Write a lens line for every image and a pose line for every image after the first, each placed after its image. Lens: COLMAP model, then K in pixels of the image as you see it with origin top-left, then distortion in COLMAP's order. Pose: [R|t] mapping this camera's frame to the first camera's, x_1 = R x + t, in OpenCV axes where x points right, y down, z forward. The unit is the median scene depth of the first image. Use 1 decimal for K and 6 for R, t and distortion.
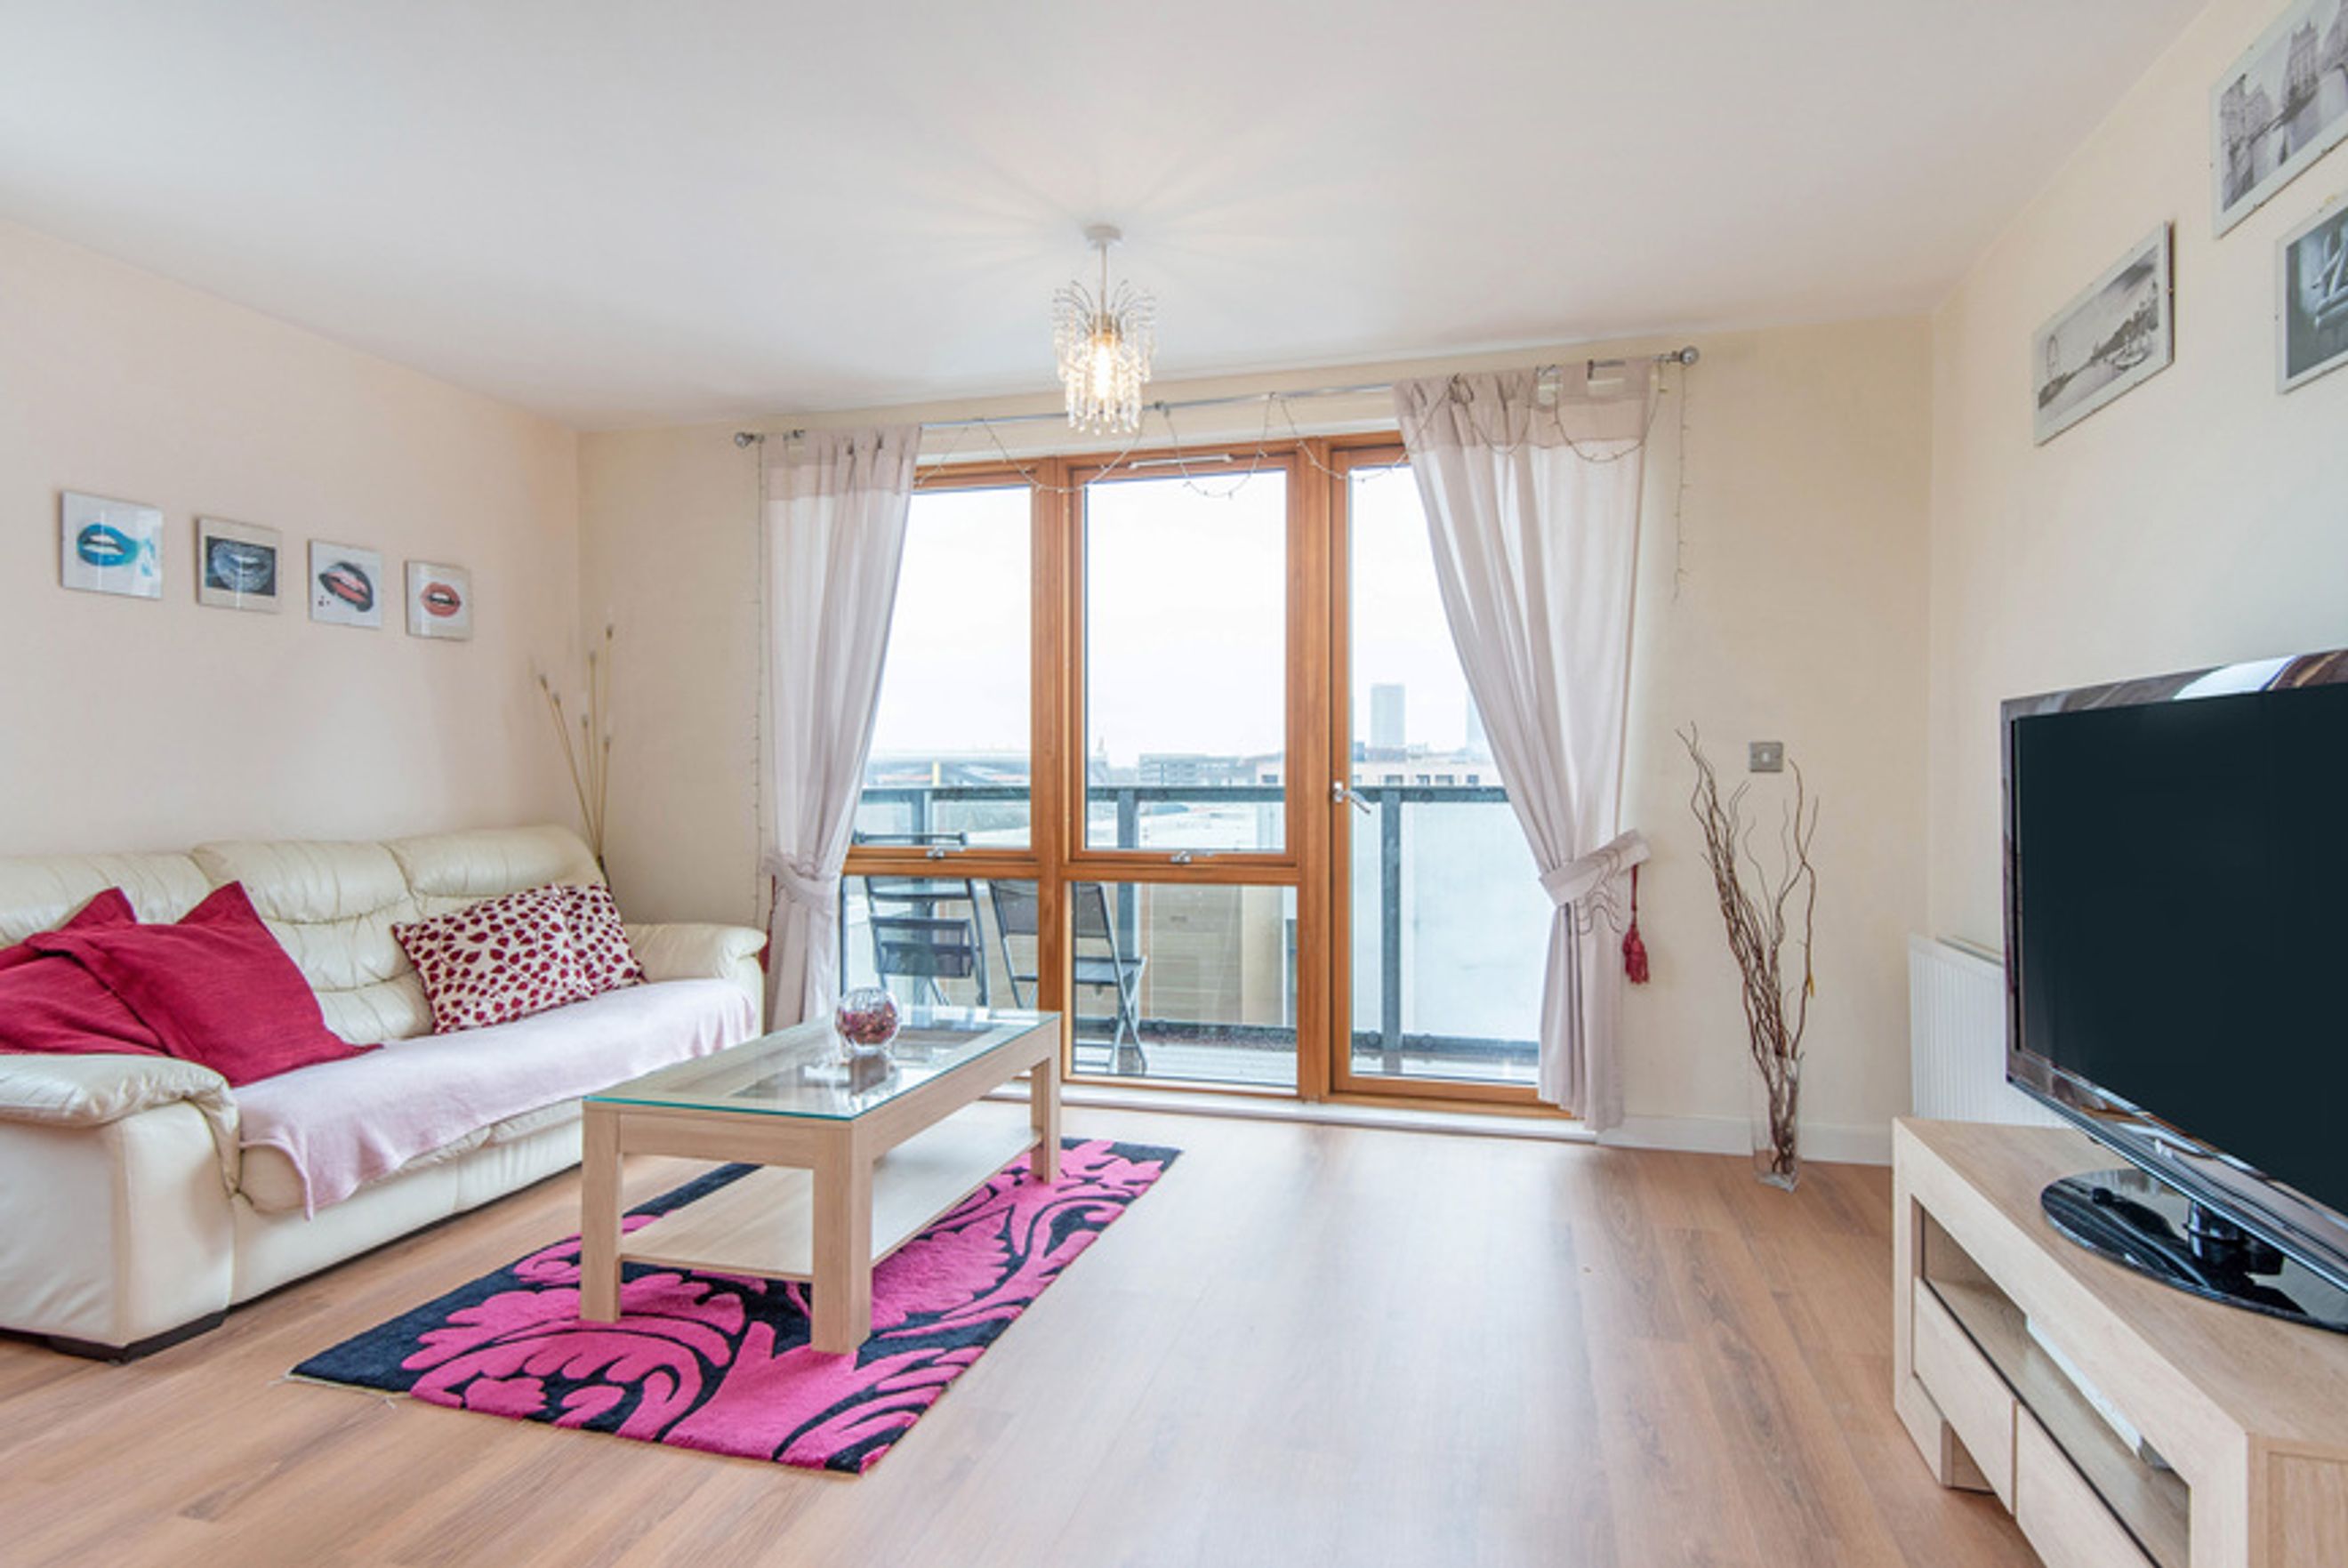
lens RADIAL K [[1271.2, 0, 1184.7], [0, 1271.2, 782.9], [0, 0, 1]] dist [0.031792, -0.021214]
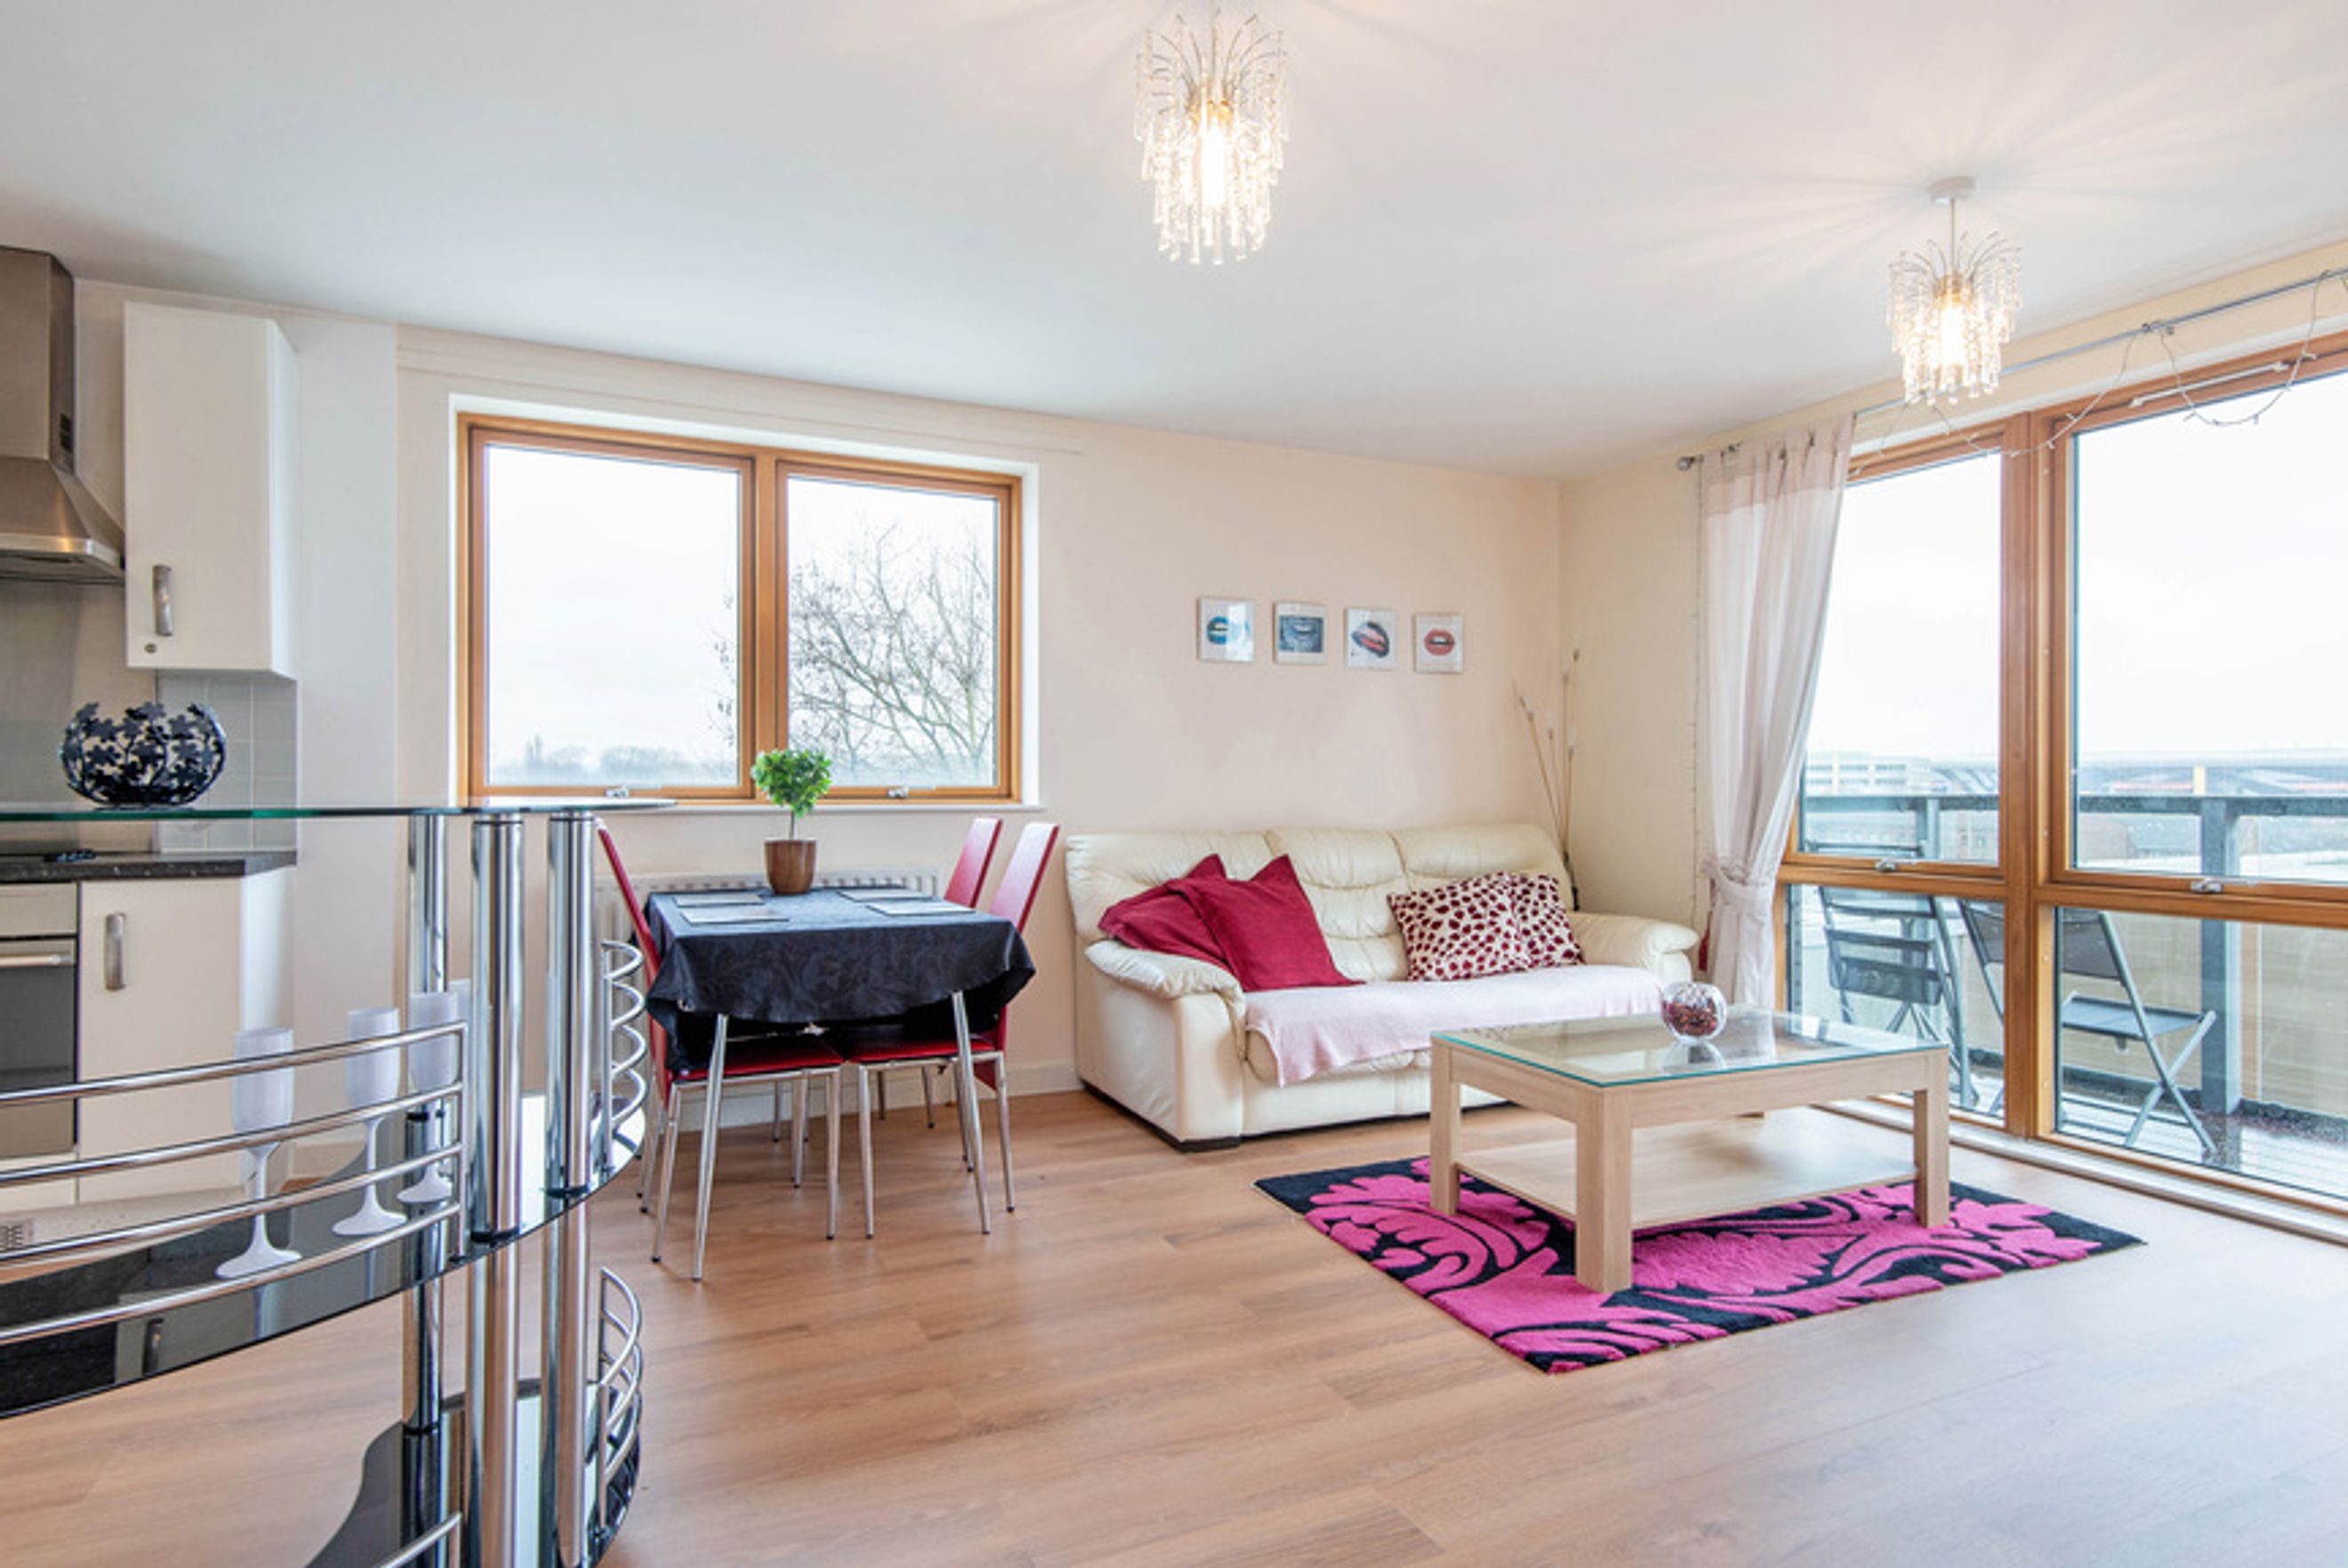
lens RADIAL K [[1271.2, 0, 1137.0], [0, 1271.2, 783.5], [0, 0, 1]] dist [0.031792, -0.021214]
pose [[0.628271, 0.001879, -0.777992, 0.240150], [-0.005794, 0.999981, -0.002264, 0.001143], [0.777973, 0.005930, 0.628269, -0.020330]]
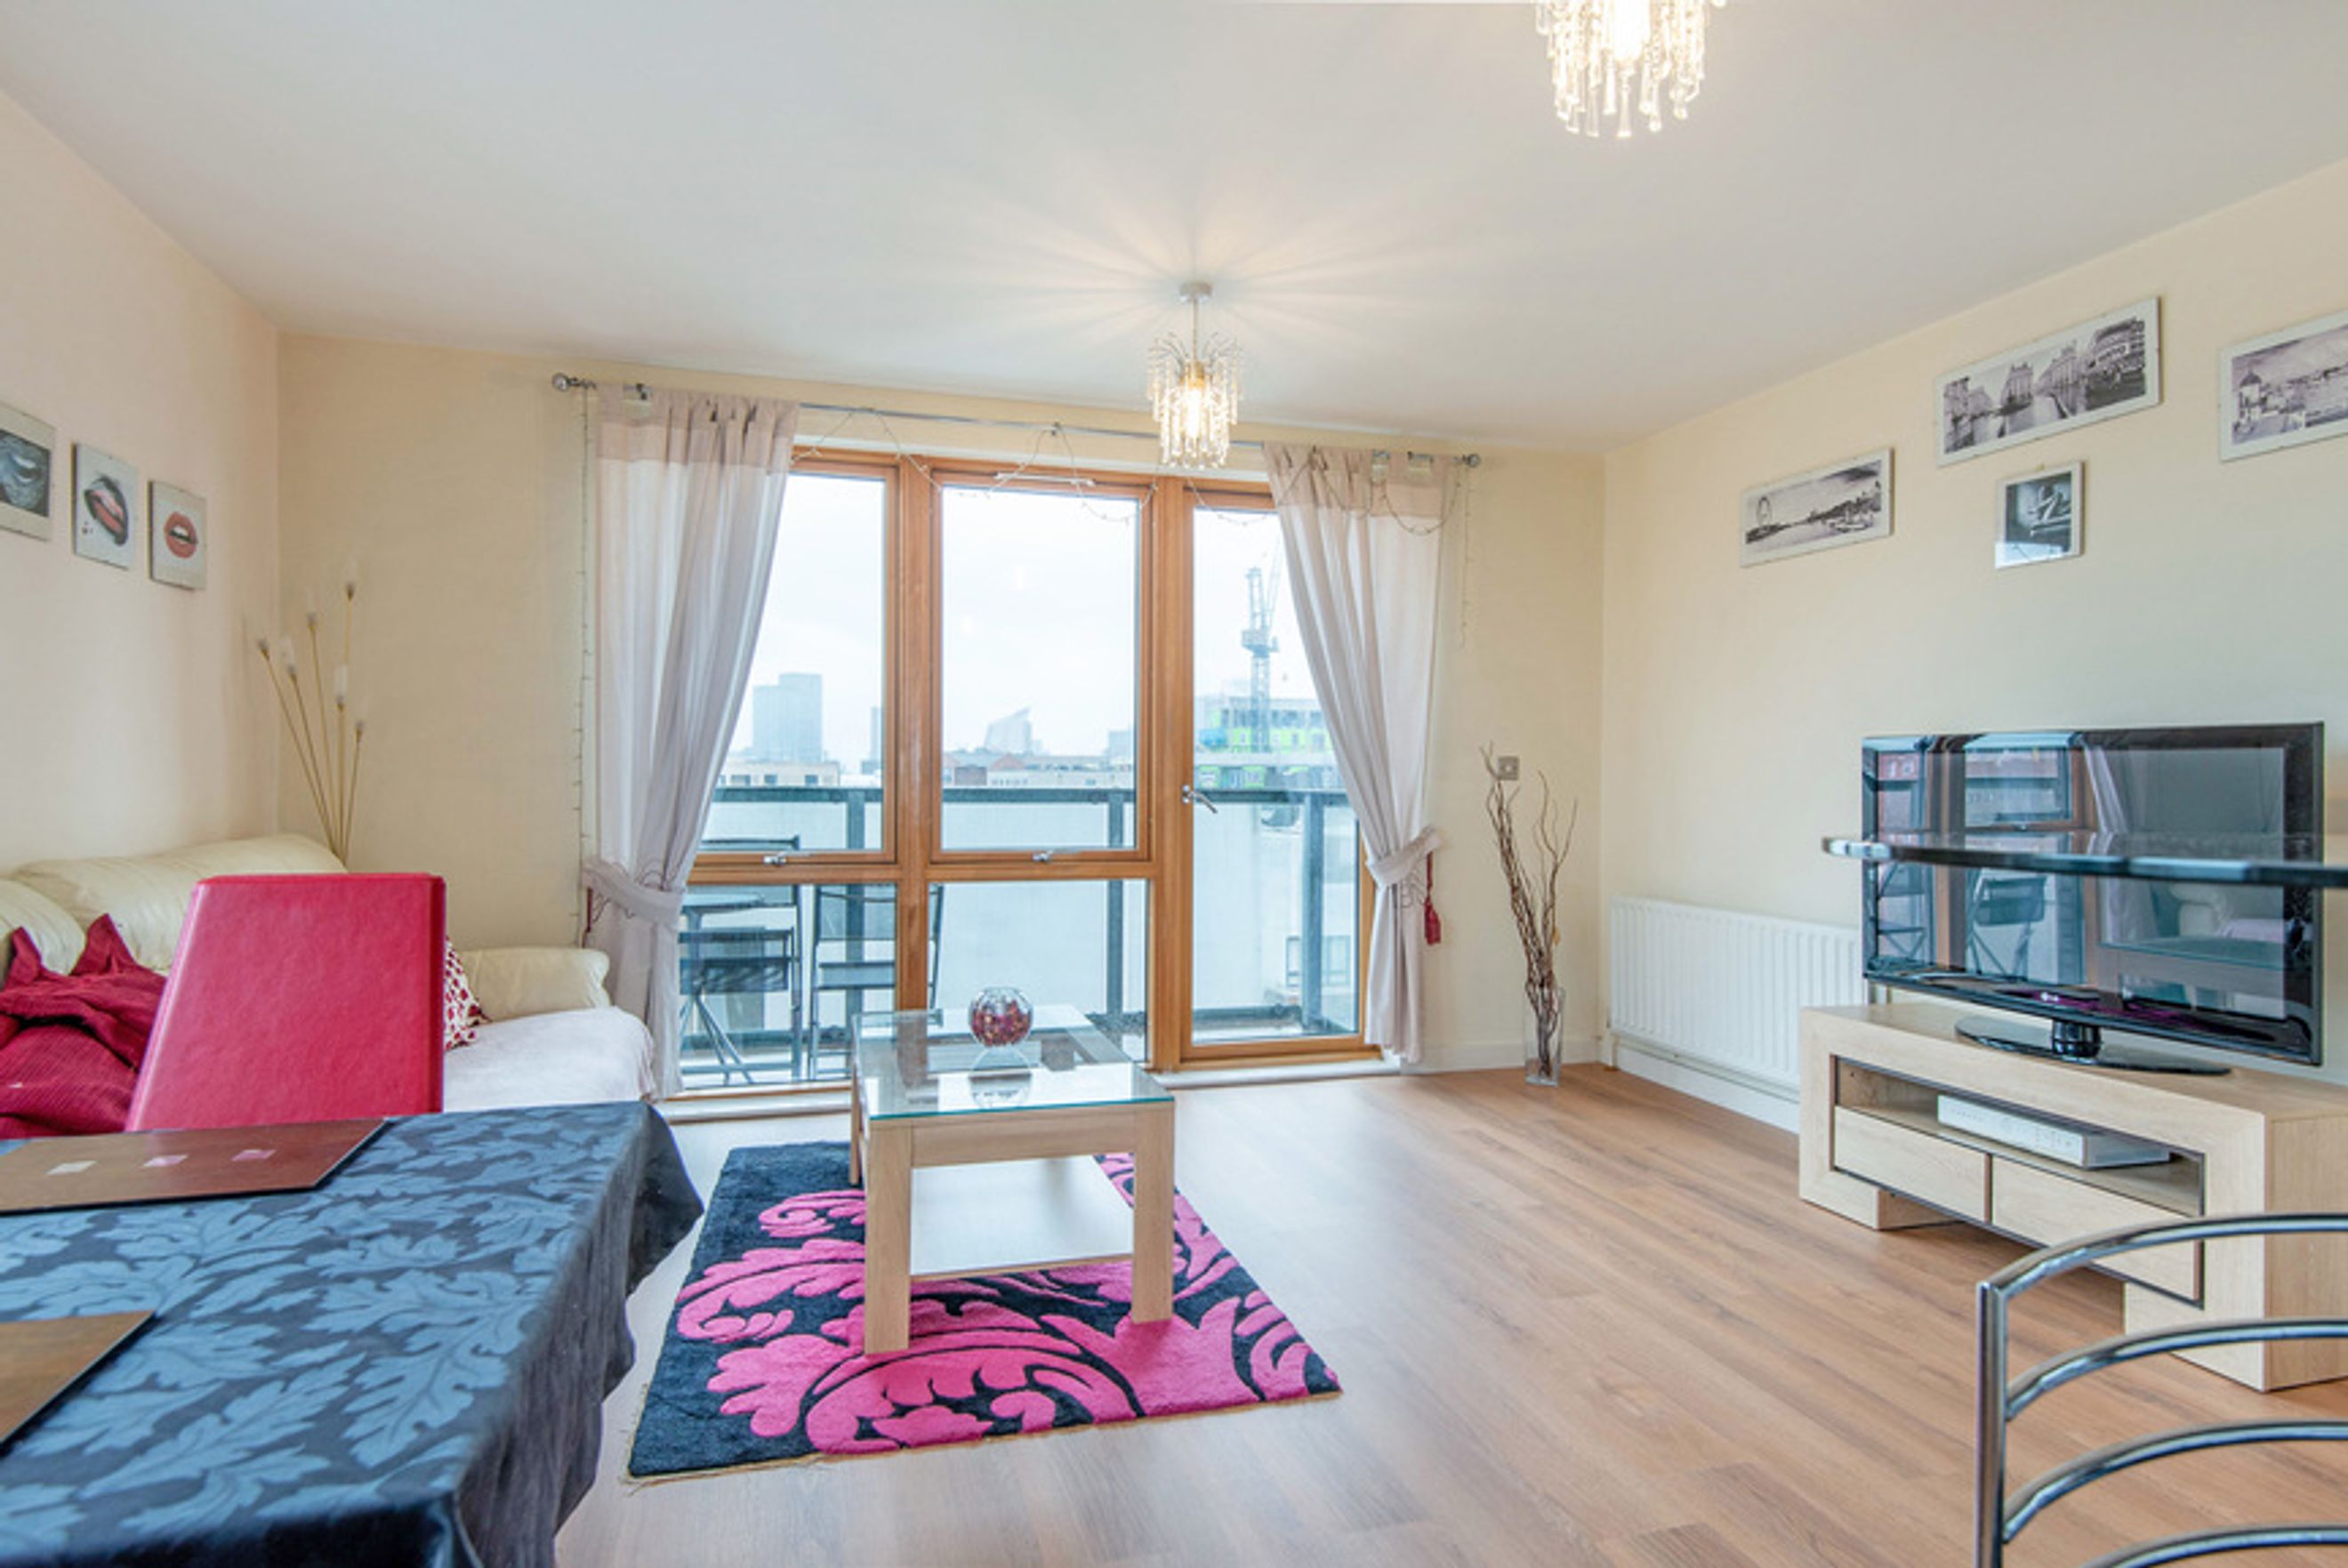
lens RADIAL K [[1271.2, 0, 1175.4], [0, 1271.2, 780.8], [0, 0, 1]] dist [0.031792, -0.021214]
pose [[0.847703, 0.007628, 0.530416, -0.559931], [-0.006362, 0.999971, -0.004212, 0.000446], [-0.530433, 0.000196, 0.847727, 0.061551]]
